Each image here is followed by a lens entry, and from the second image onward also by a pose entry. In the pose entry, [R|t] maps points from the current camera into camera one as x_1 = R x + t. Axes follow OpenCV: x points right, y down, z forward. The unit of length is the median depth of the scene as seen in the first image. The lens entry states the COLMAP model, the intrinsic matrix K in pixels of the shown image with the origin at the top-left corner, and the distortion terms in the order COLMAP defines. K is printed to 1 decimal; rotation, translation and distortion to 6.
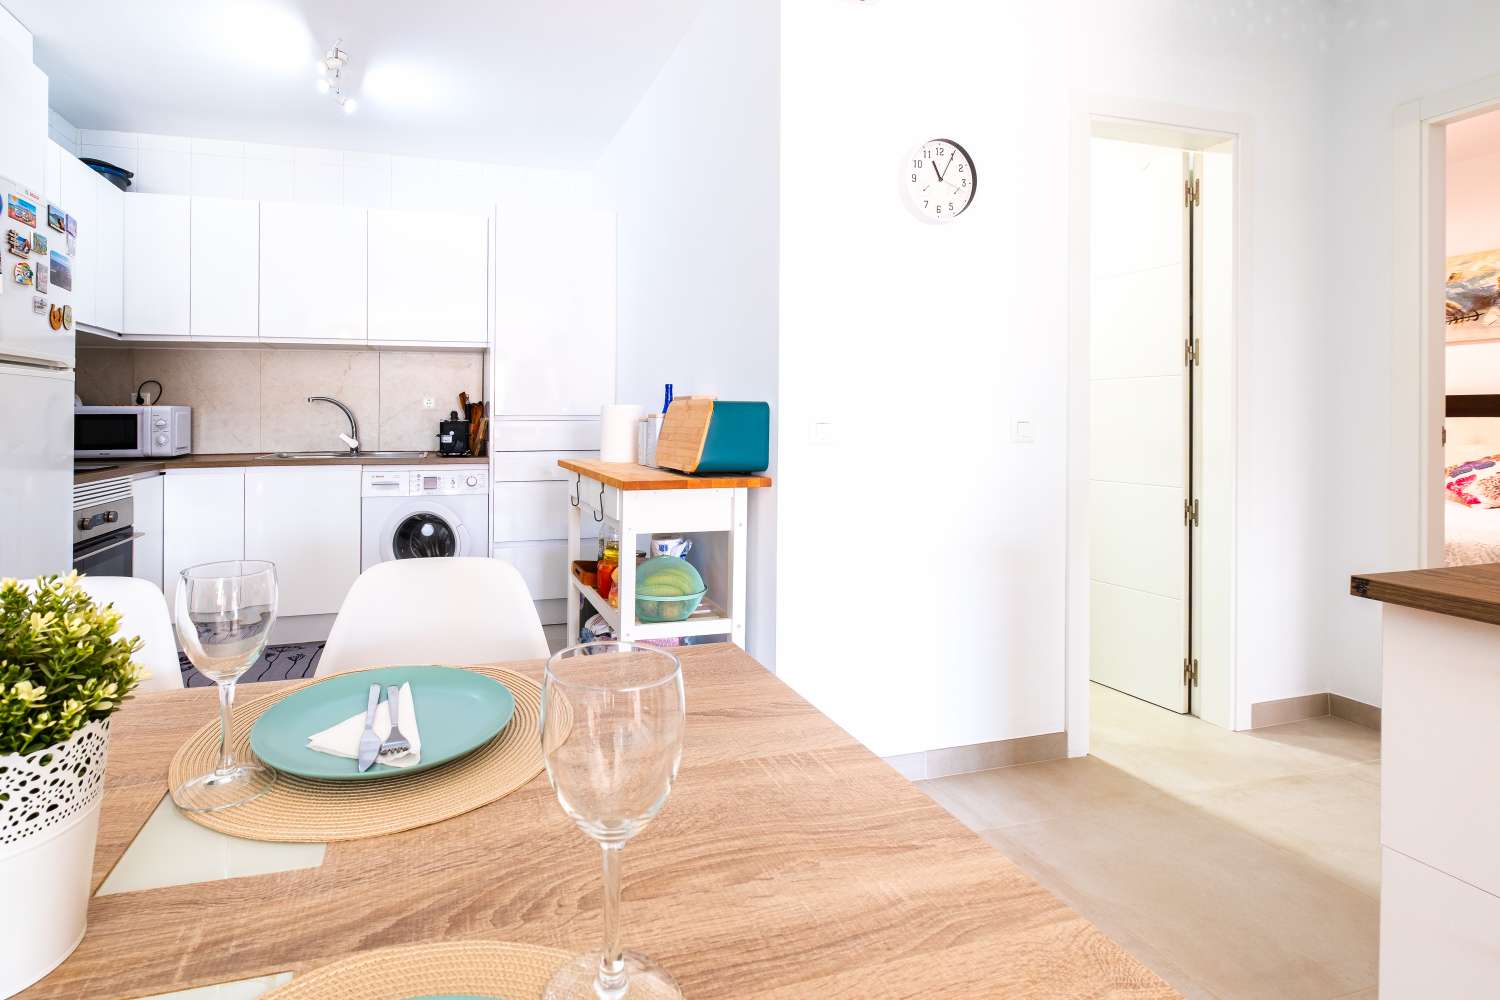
lens RADIAL K [[718.5, 0, 635.1], [0, 718.5, 422.6], [0, 0, 1]] dist [-0.001262, -0.000339]
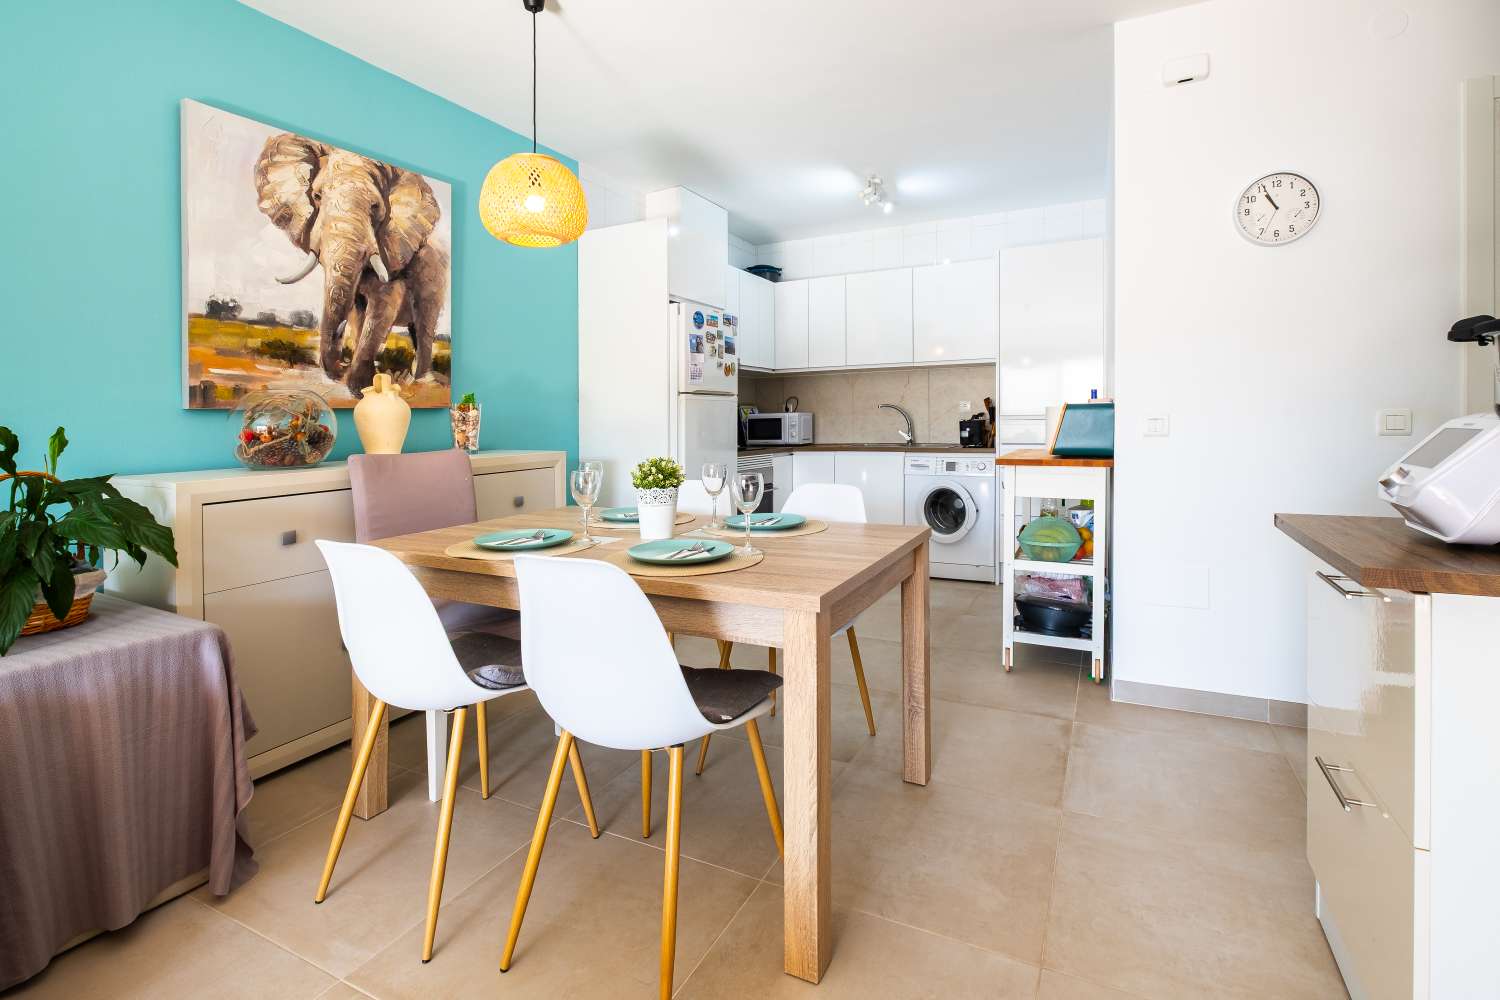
lens RADIAL K [[708.2, 0, 752.6], [0, 708.2, 432.6], [0, 0, 1]] dist [-0.002310, 0.000296]
pose [[0.749196, 0.000123, -0.662348, 0.358653], [0.008564, 0.999915, 0.009872, 0.004802], [0.662293, -0.013068, 0.749131, -0.279113]]
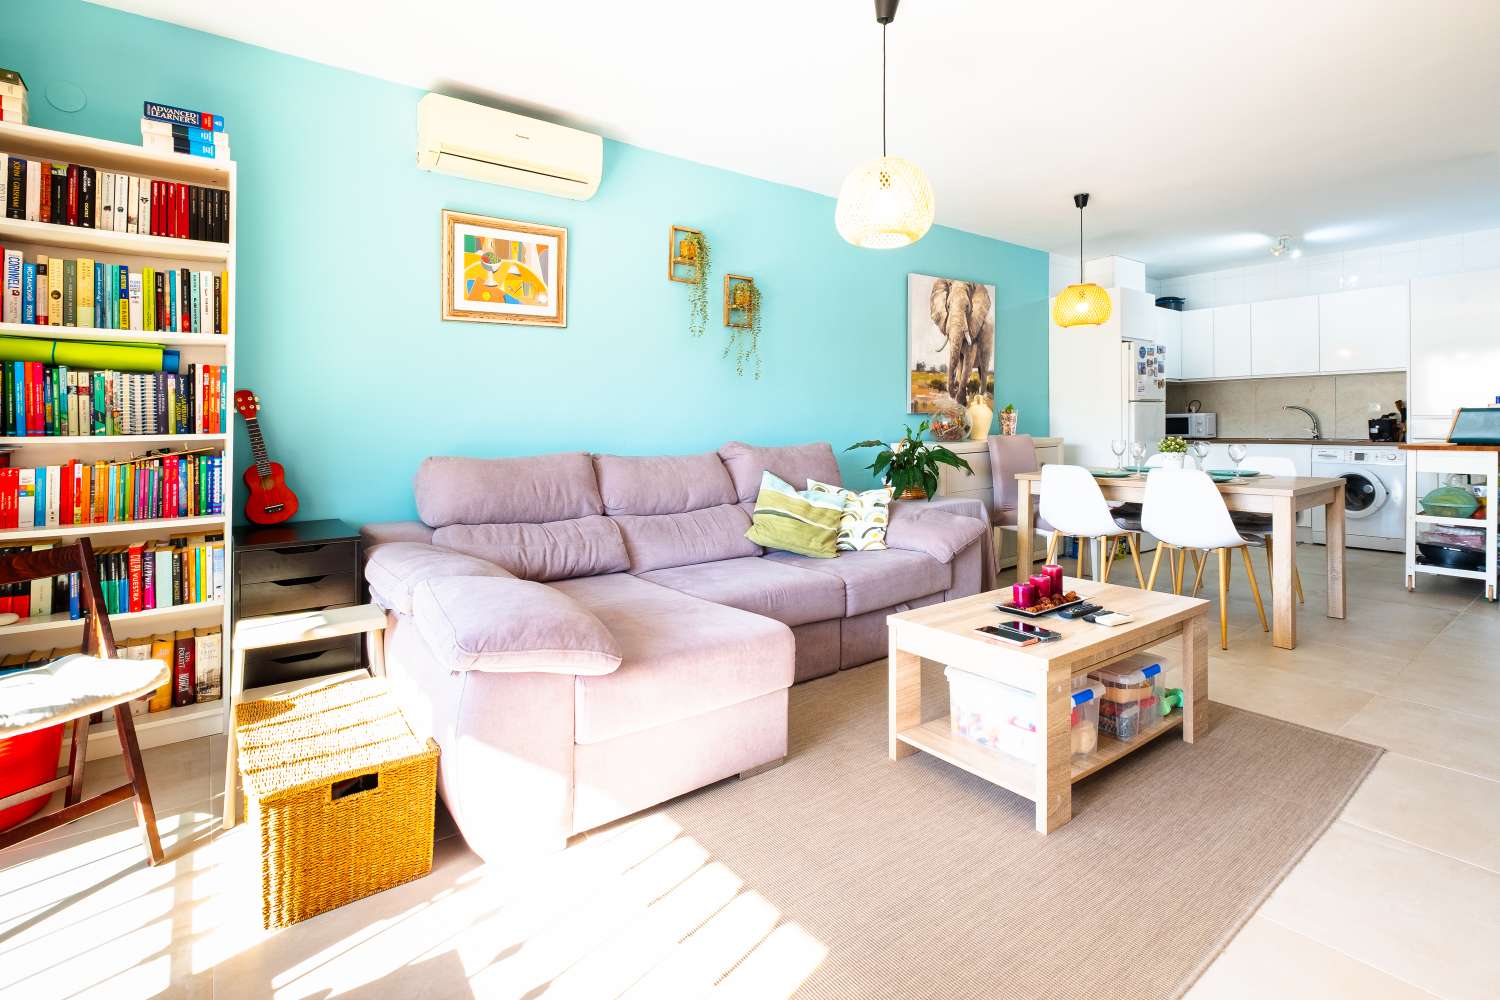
lens RADIAL K [[679.7, 0, 738.0], [0, 679.7, 419.8], [0, 0, 1]] dist [-0.006847, -0.002587]
pose [[0.368172, -0.009644, -0.929708, 0.722434], [0.003282, 0.999953, -0.009073, 0.009426], [0.929752, 0.000289, 0.368187, -1.039308]]
